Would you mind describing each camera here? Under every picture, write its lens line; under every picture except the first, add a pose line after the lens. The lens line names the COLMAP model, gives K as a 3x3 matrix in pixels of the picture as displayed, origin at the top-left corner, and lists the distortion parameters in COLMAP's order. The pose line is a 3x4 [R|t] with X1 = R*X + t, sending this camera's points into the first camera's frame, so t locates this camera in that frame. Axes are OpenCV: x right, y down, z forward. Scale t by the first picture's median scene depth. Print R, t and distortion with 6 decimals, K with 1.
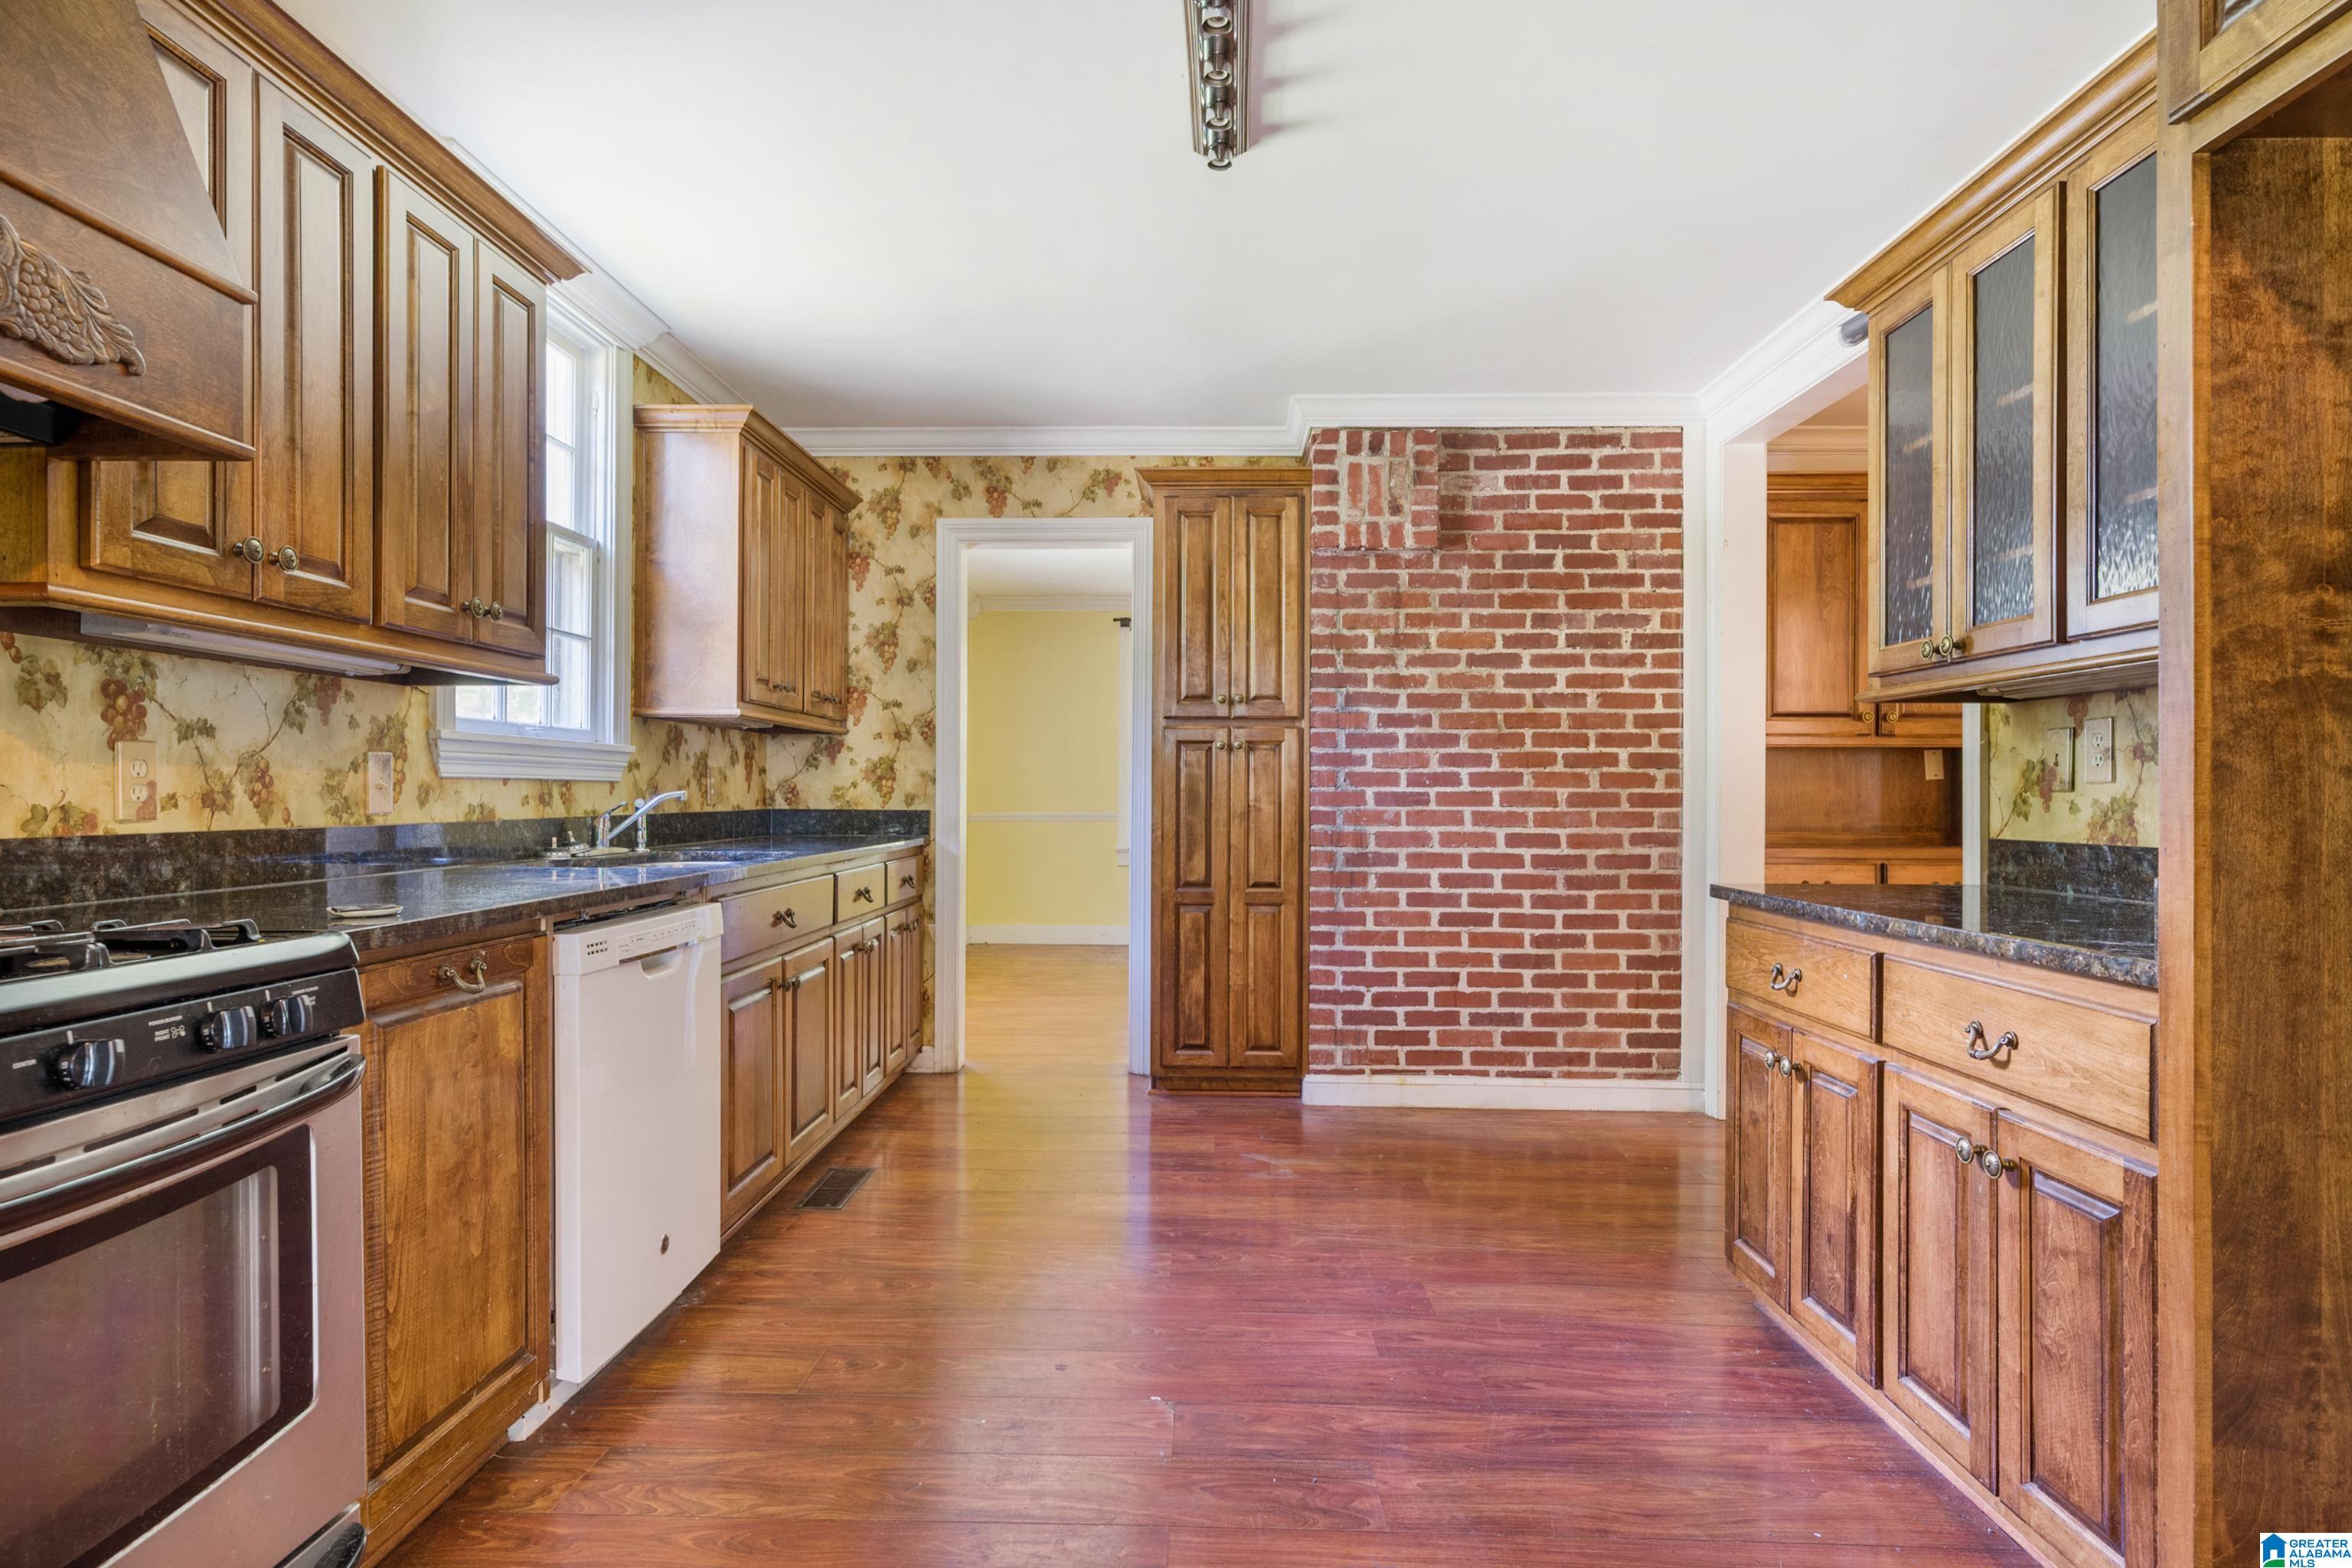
lens RADIAL K [[1233.1, 0, 1158.4], [0, 1233.1, 796.3], [0, 0, 1]] dist [-0.005221, 0.003585]
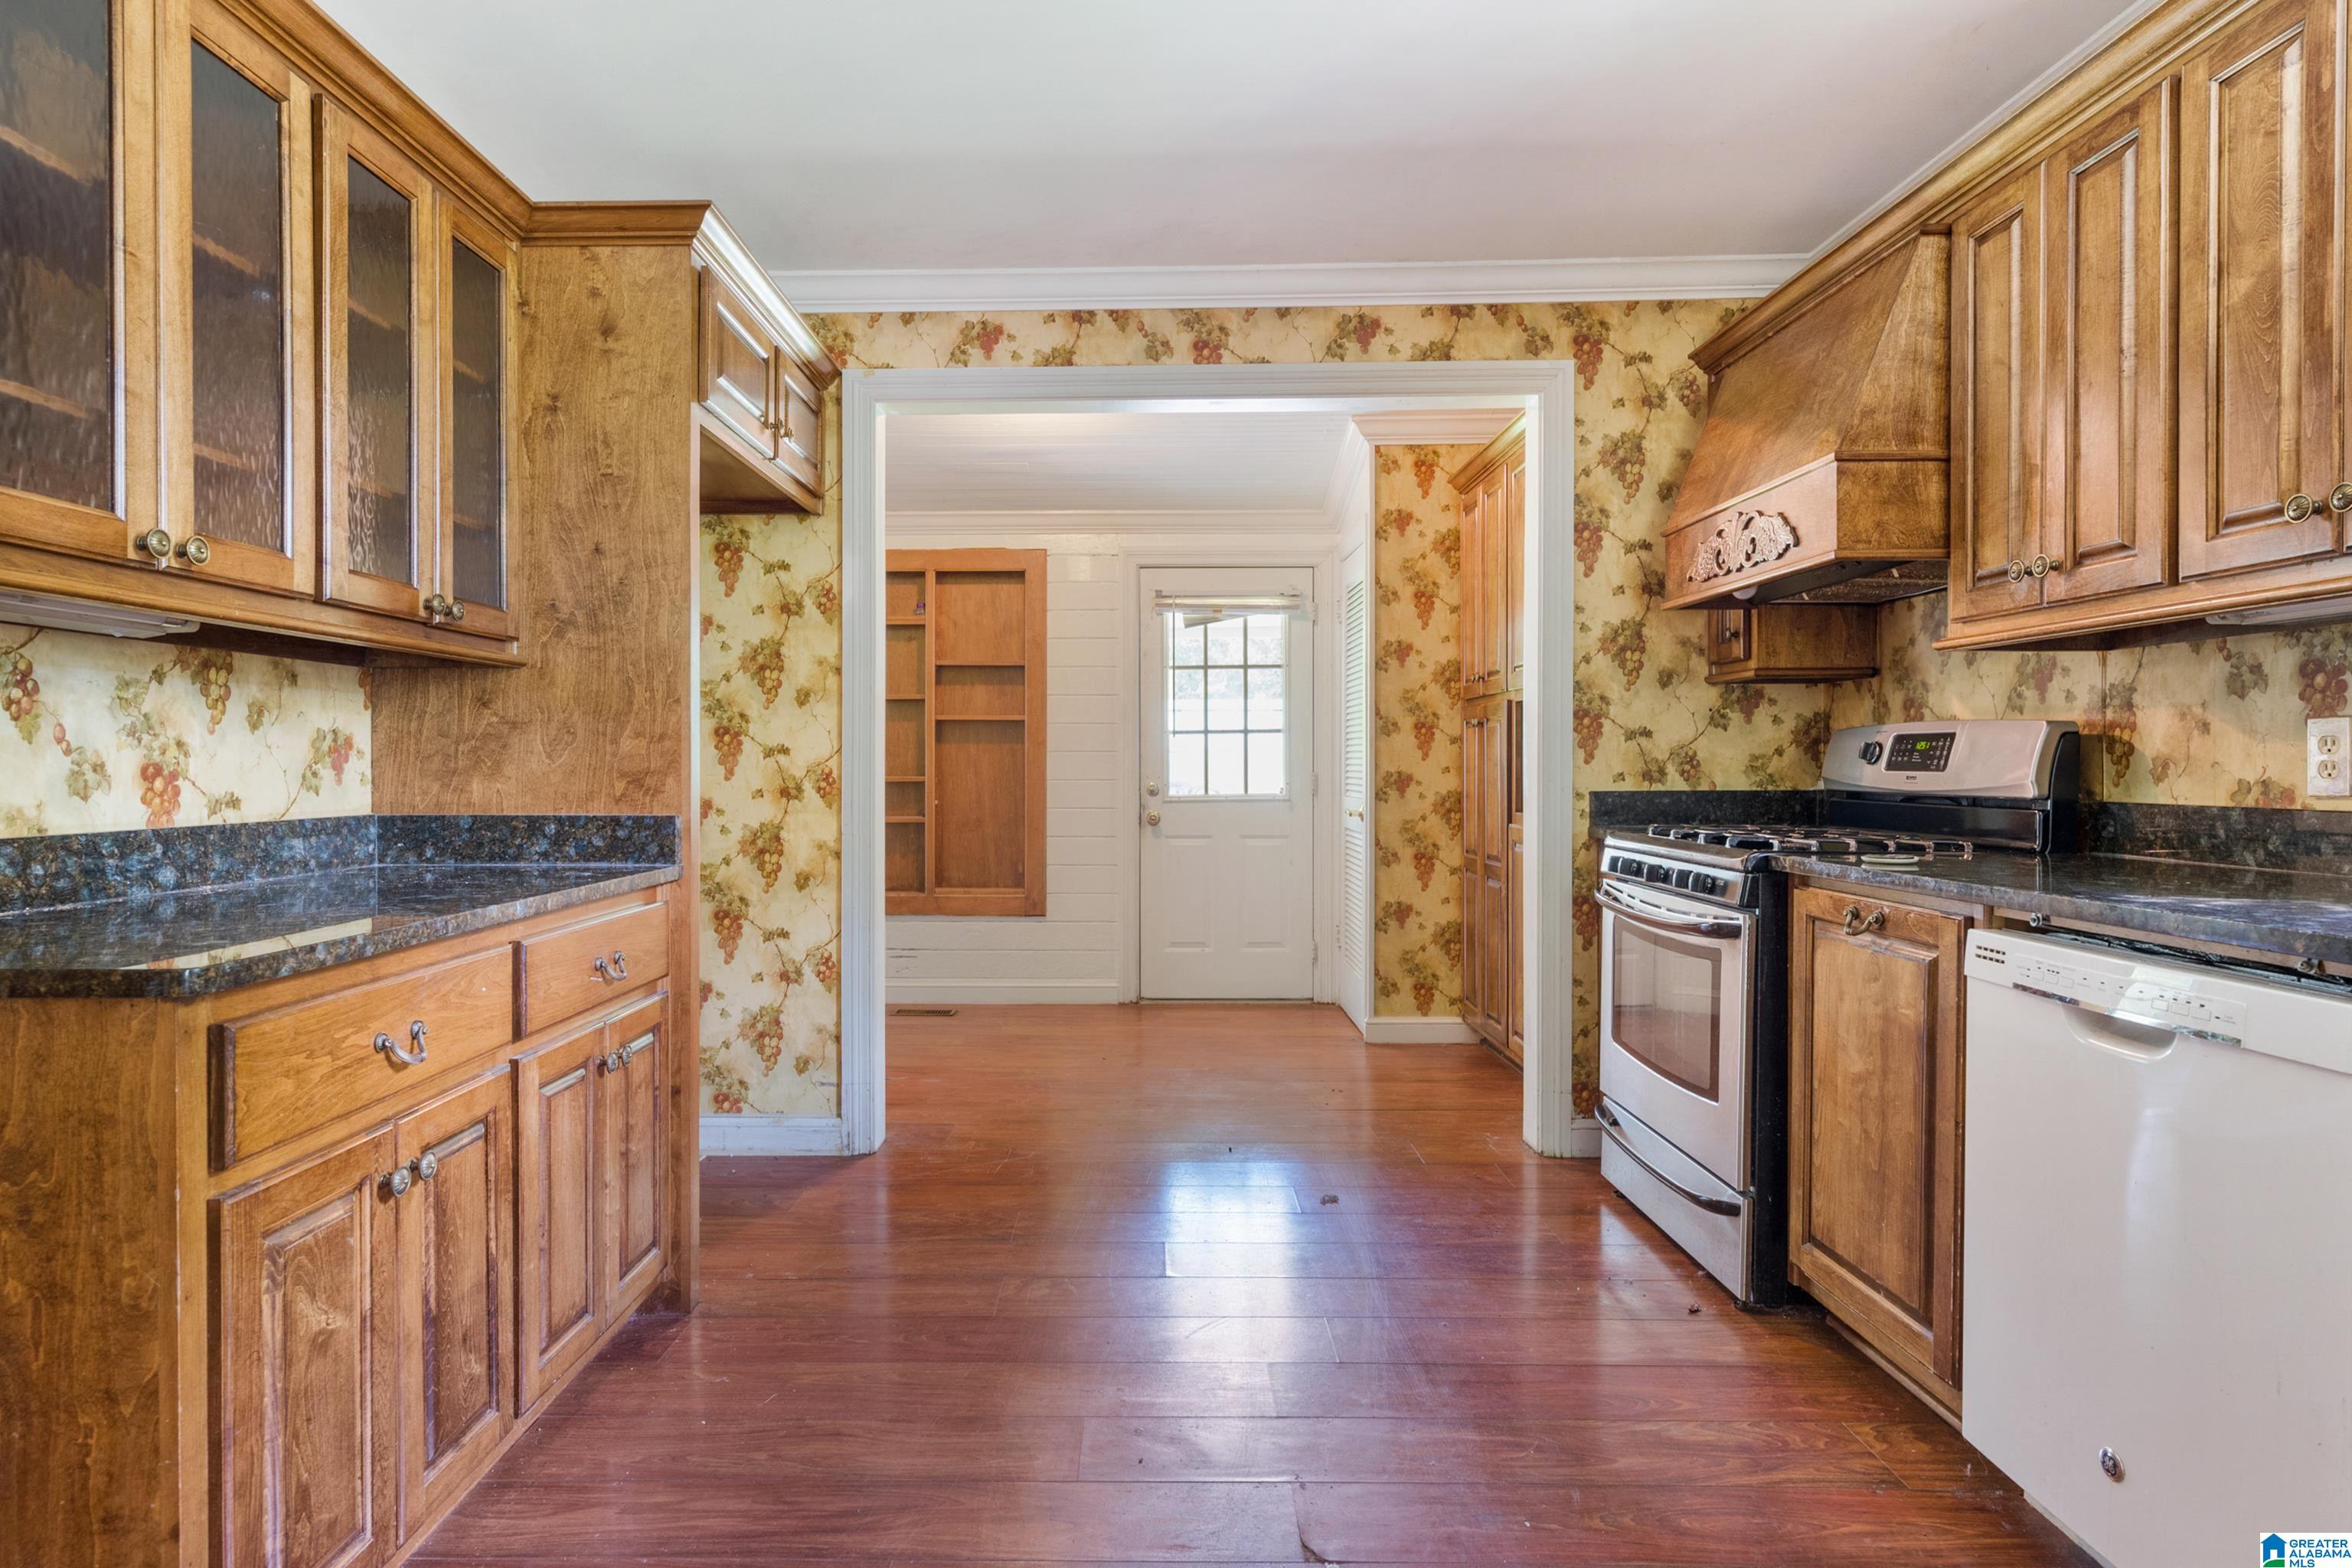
lens RADIAL K [[1233.1, 0, 1171.4], [0, 1233.1, 775.6], [0, 0, 1]] dist [-0.005221, 0.003585]
pose [[-0.998620, -0.001732, -0.052492, 0.072982], [-0.002348, 0.999929, 0.011686, -0.003513], [0.052468, 0.011793, -0.998553, 0.935161]]
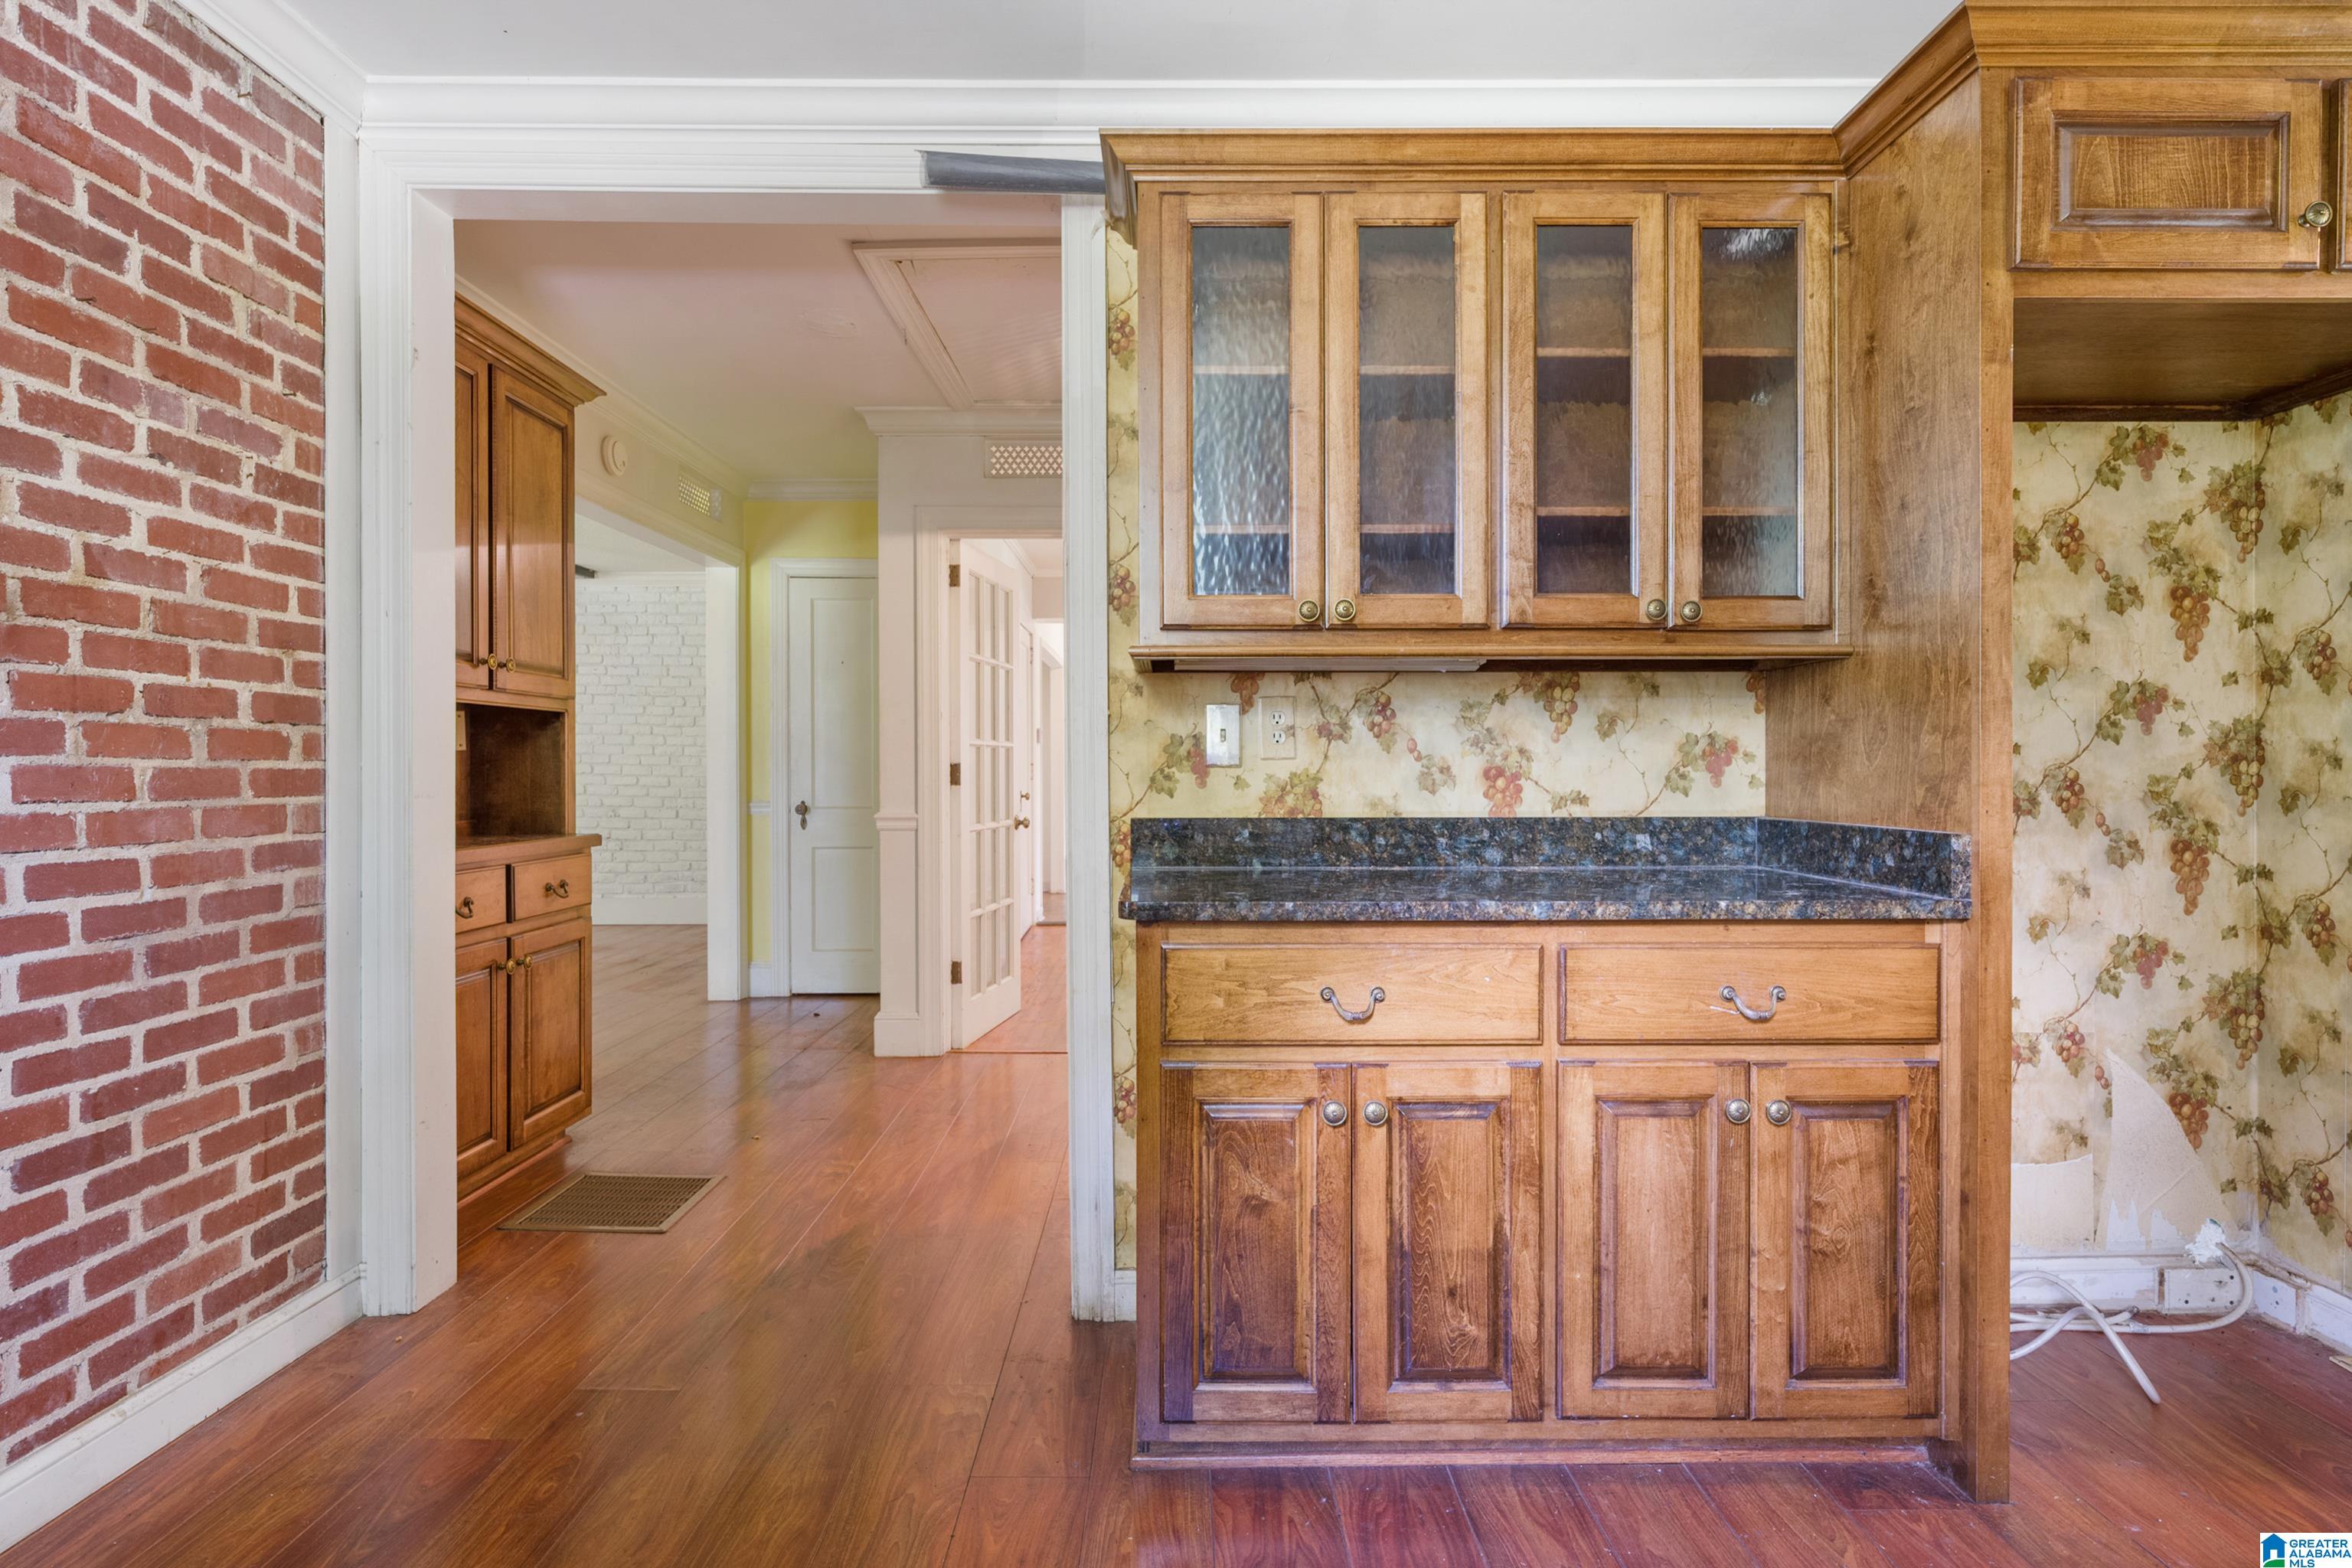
lens RADIAL K [[1233.1, 0, 1154.6], [0, 1233.1, 775.5], [0, 0, 1]] dist [-0.005221, 0.003585]
pose [[-0.043878, -0.007544, 0.999008, -0.152779], [0.003640, 0.999964, 0.007711, -0.002753], [-0.999030, 0.003975, -0.043849, 0.646670]]
